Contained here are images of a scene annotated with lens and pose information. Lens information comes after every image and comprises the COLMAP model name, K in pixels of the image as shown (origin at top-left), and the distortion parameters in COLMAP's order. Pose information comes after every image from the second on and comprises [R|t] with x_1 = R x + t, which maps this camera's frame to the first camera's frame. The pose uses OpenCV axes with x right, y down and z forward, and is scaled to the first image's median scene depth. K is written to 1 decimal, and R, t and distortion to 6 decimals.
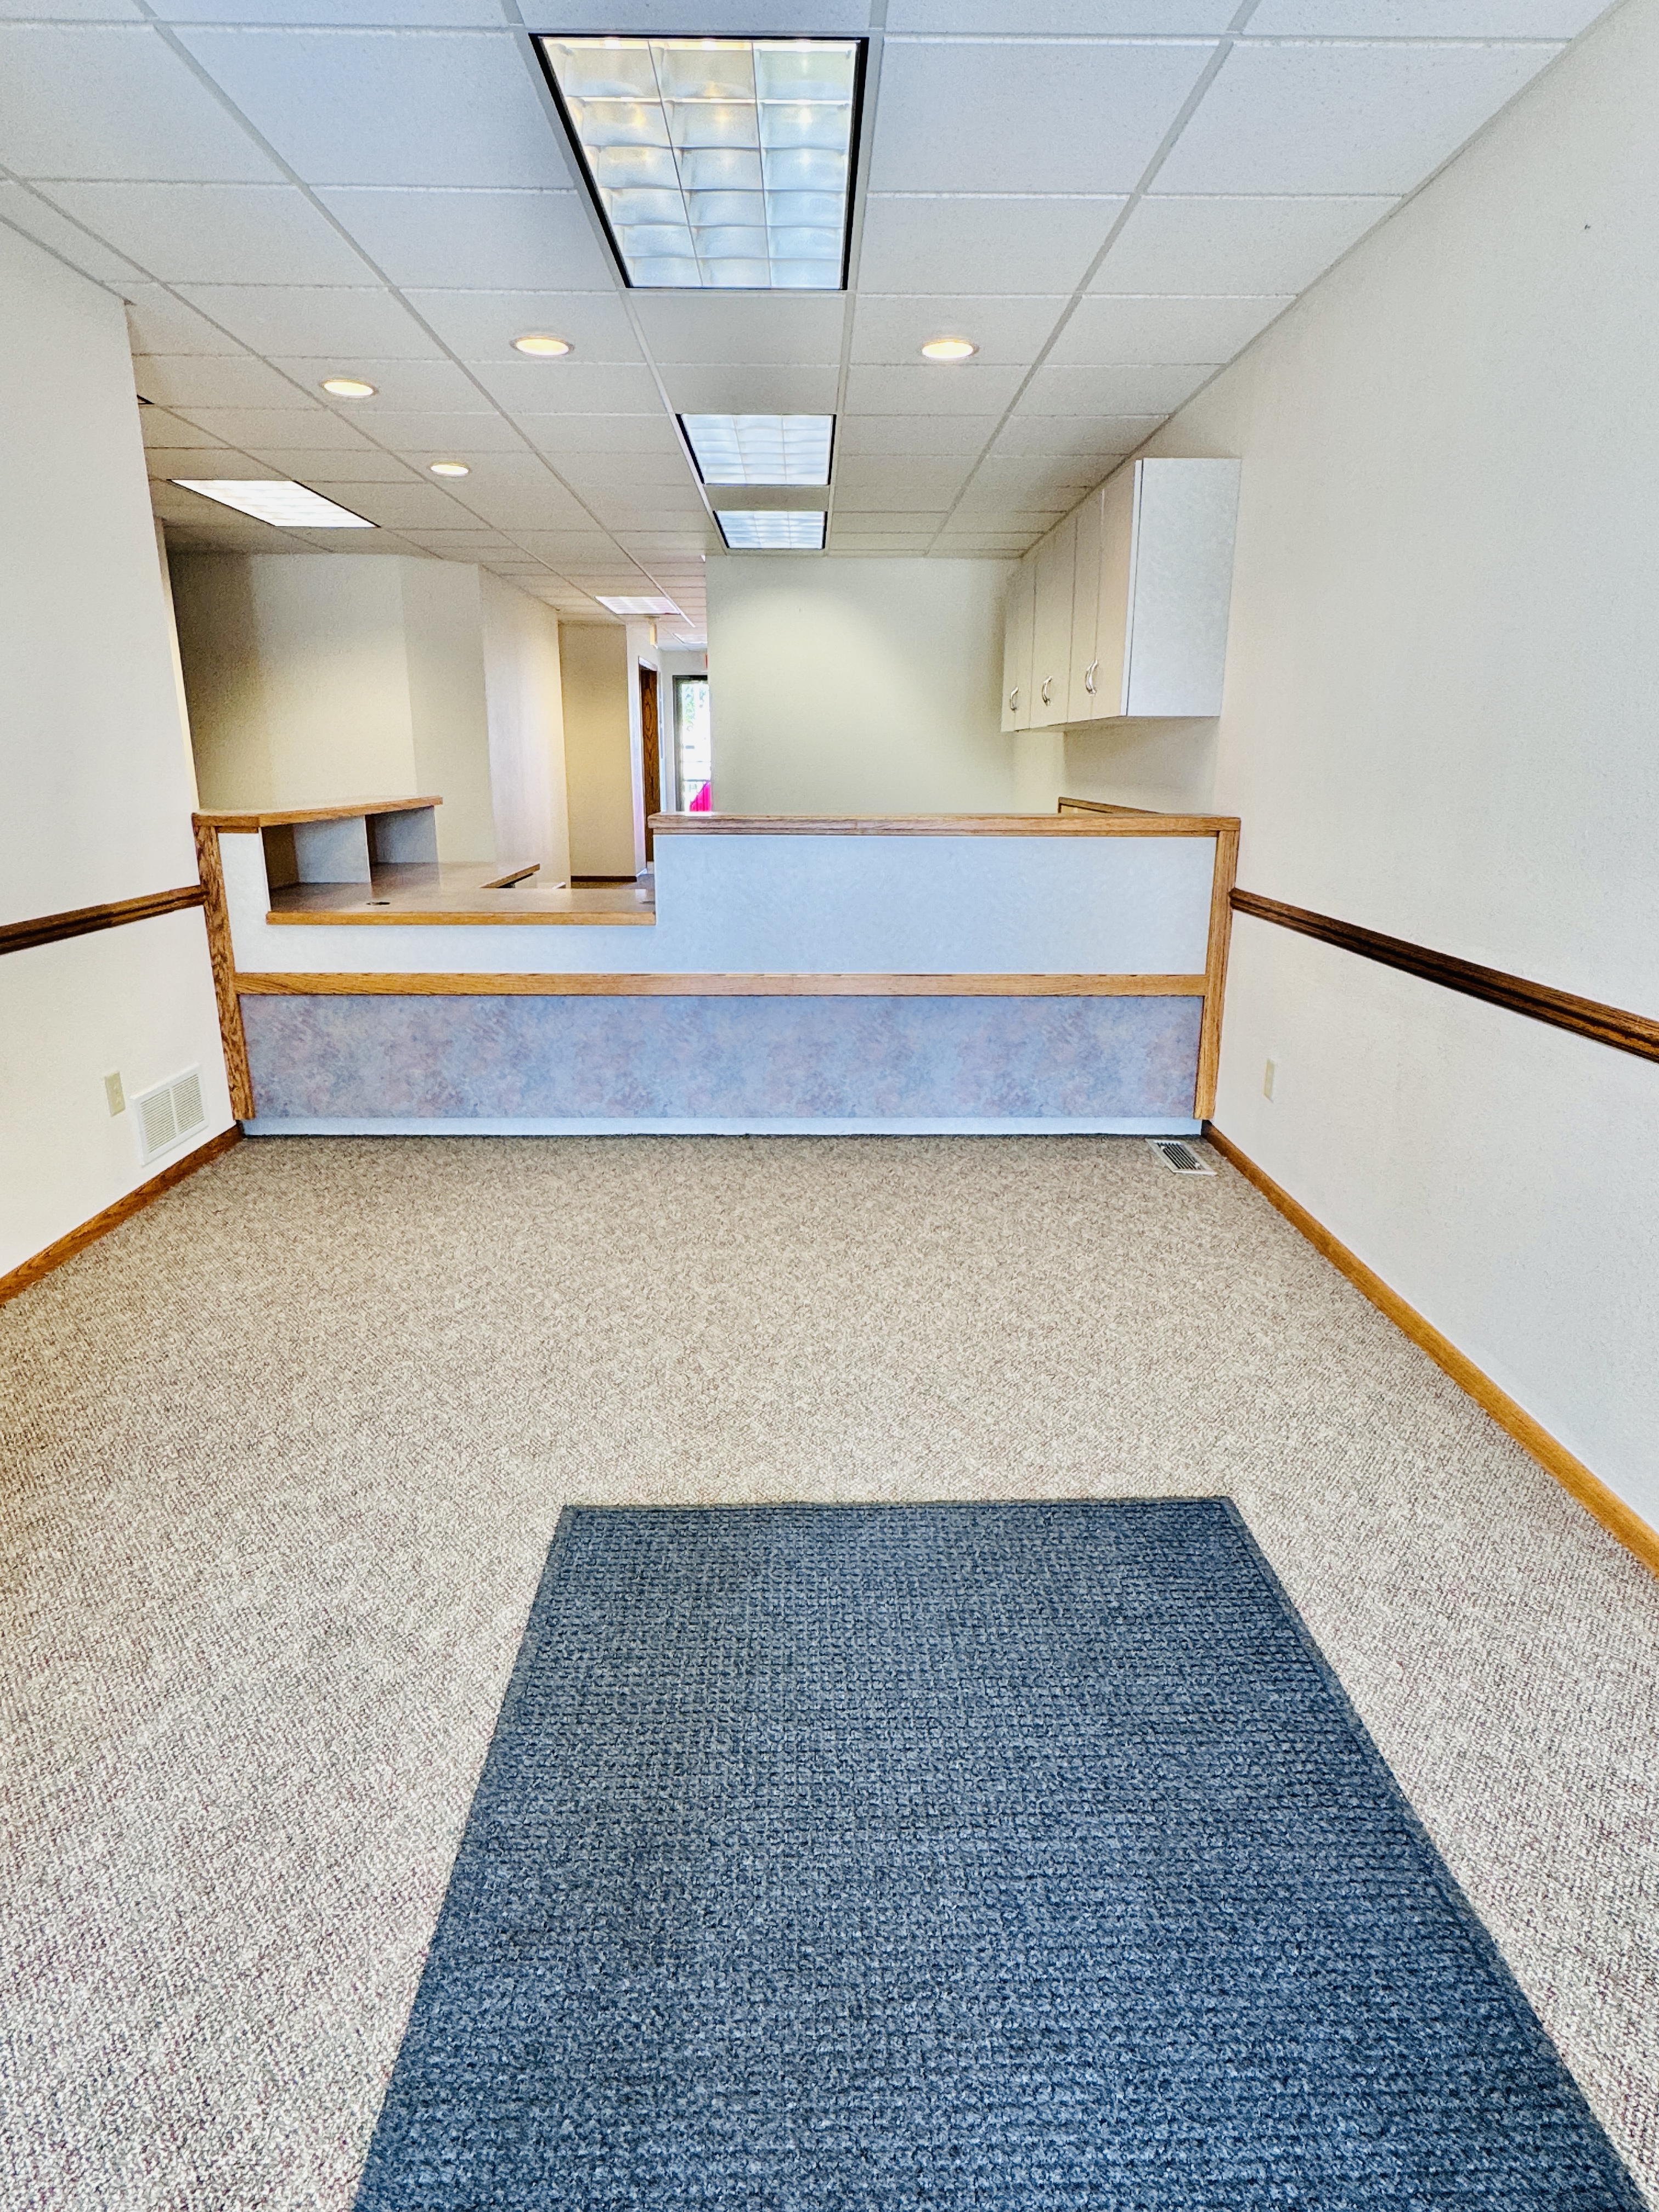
lens RADIAL K [[1236.2, 0, 820.6], [0, 1236.2, 1112.8], [0, 0, 1]] dist [-0.005398, 0.002986]
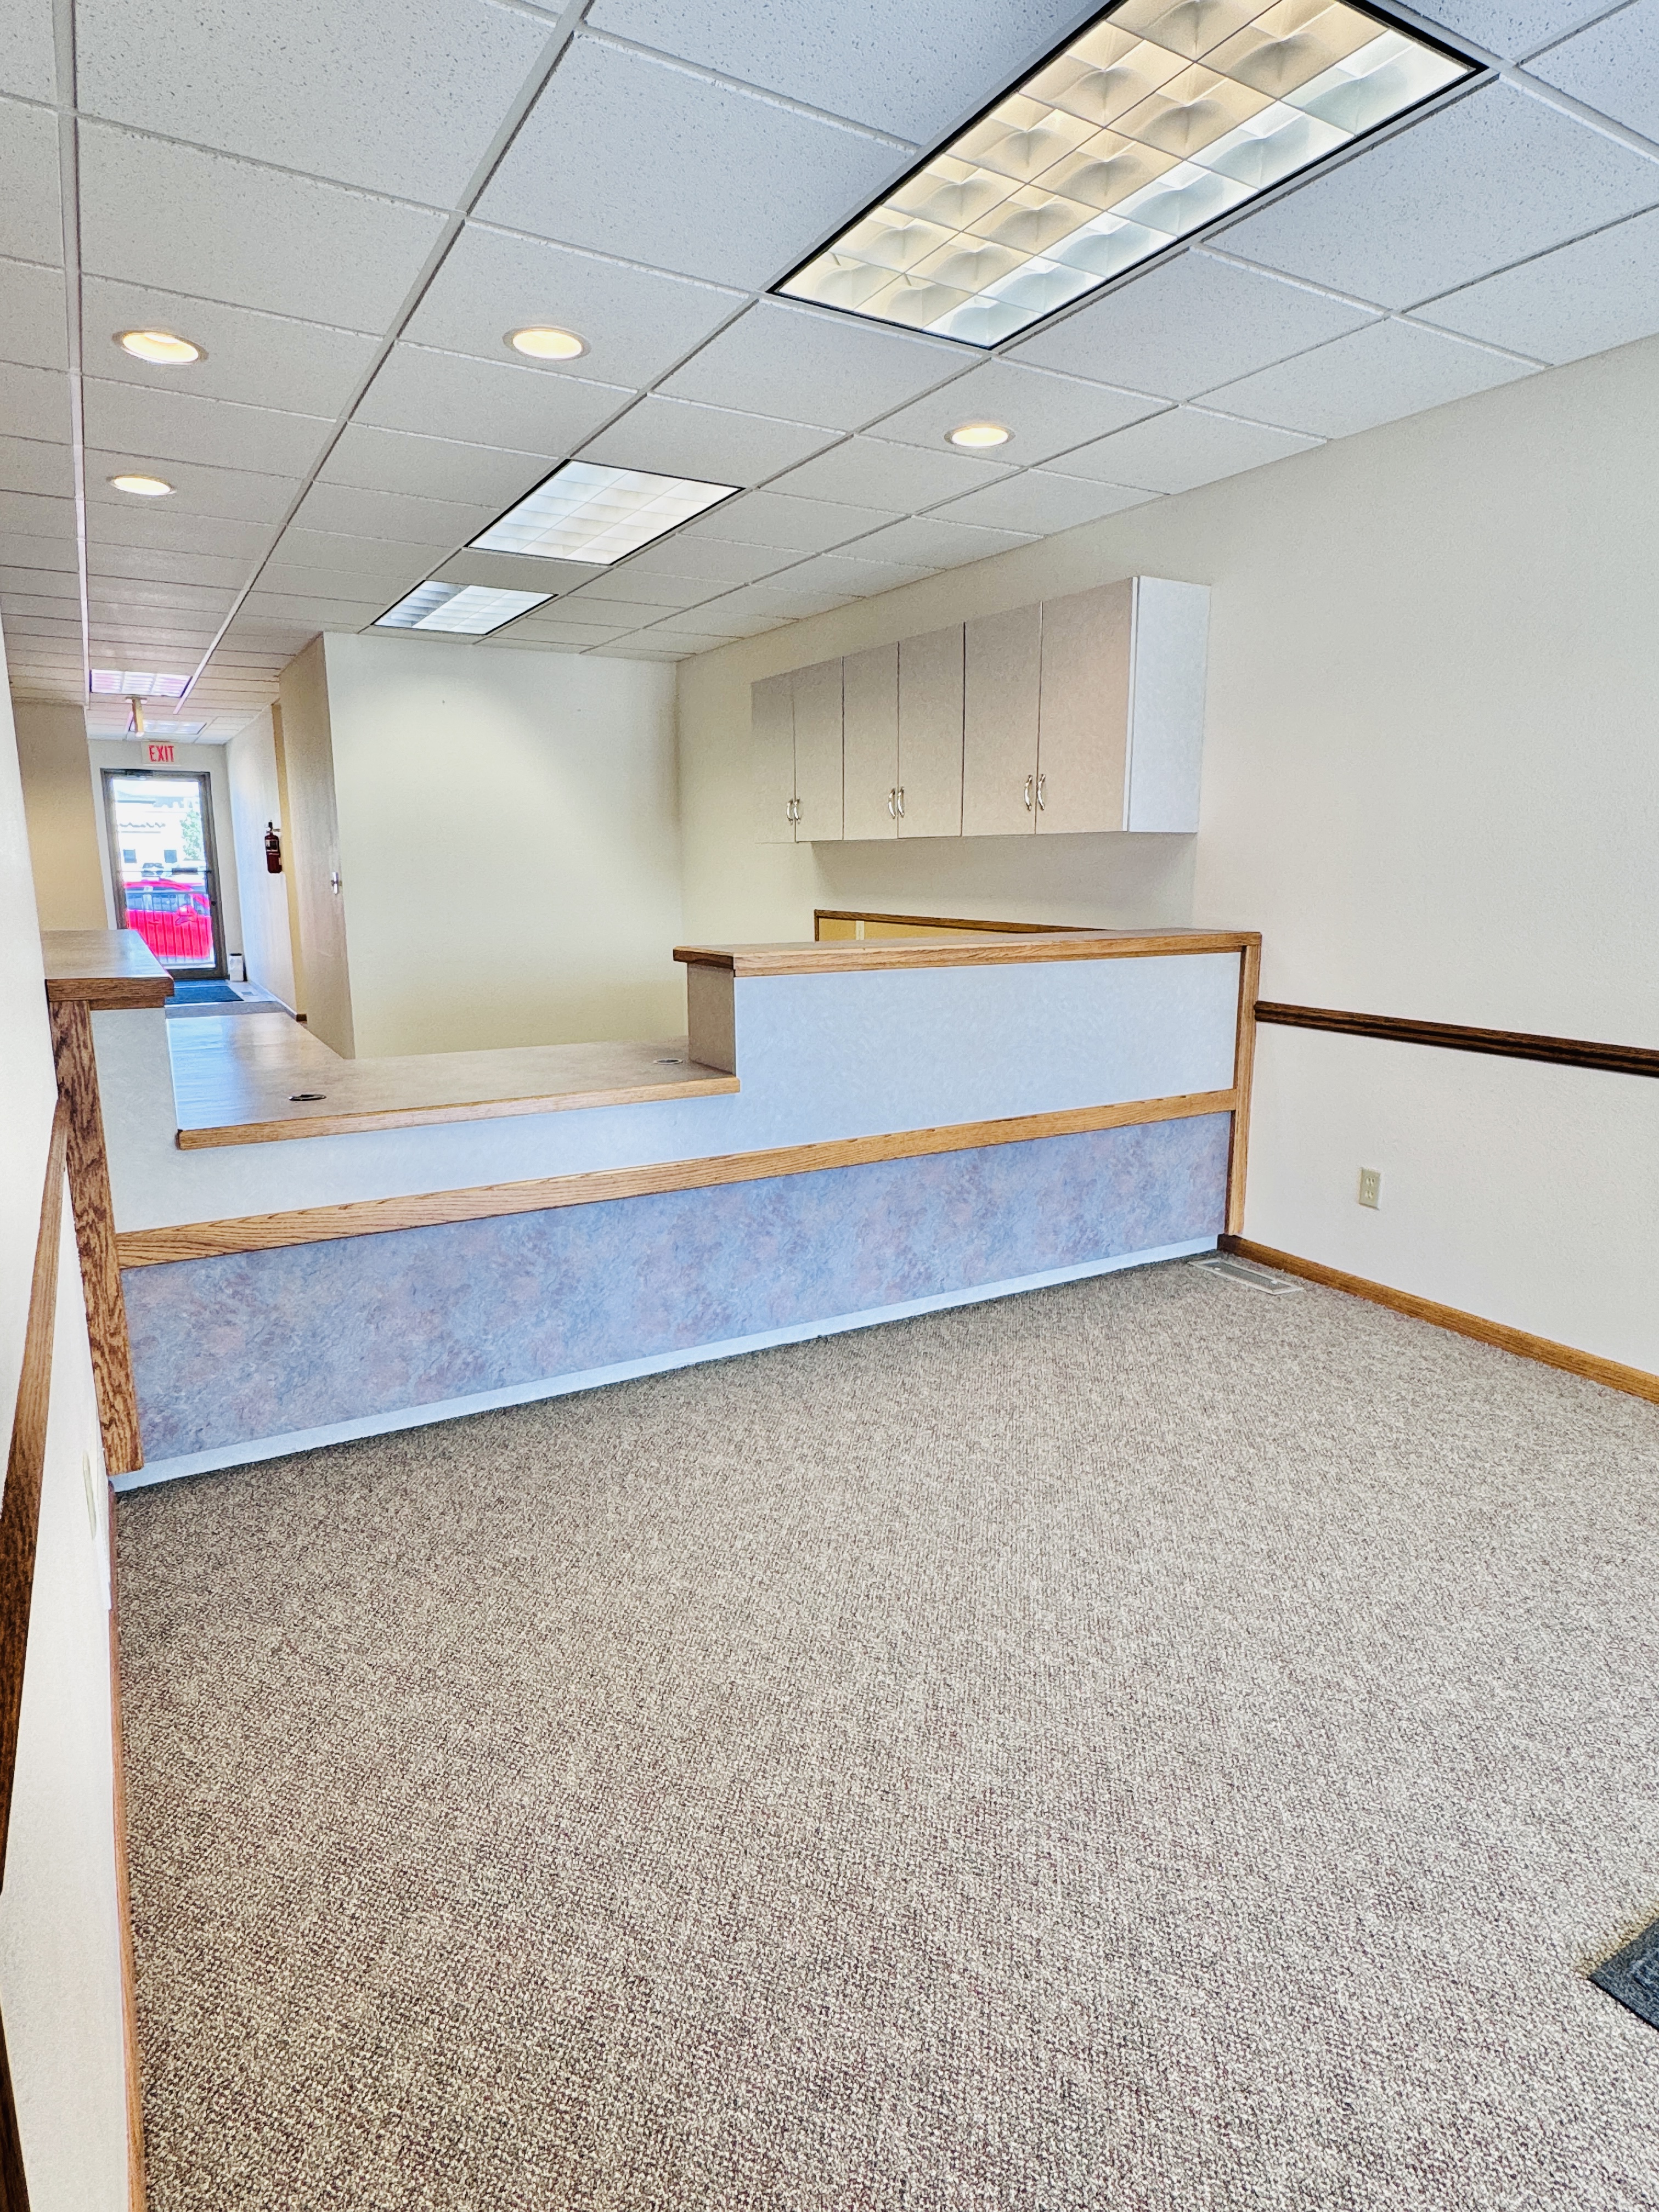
lens RADIAL K [[1236.2, 0, 834.2], [0, 1236.2, 1104.9], [0, 0, 1]] dist [-0.005398, 0.002986]
pose [[0.868643, -0.099692, 0.485306, -0.450184], [0.140300, 0.988946, -0.047971, -0.096823], [-0.475159, 0.109758, 0.873028, 0.291468]]
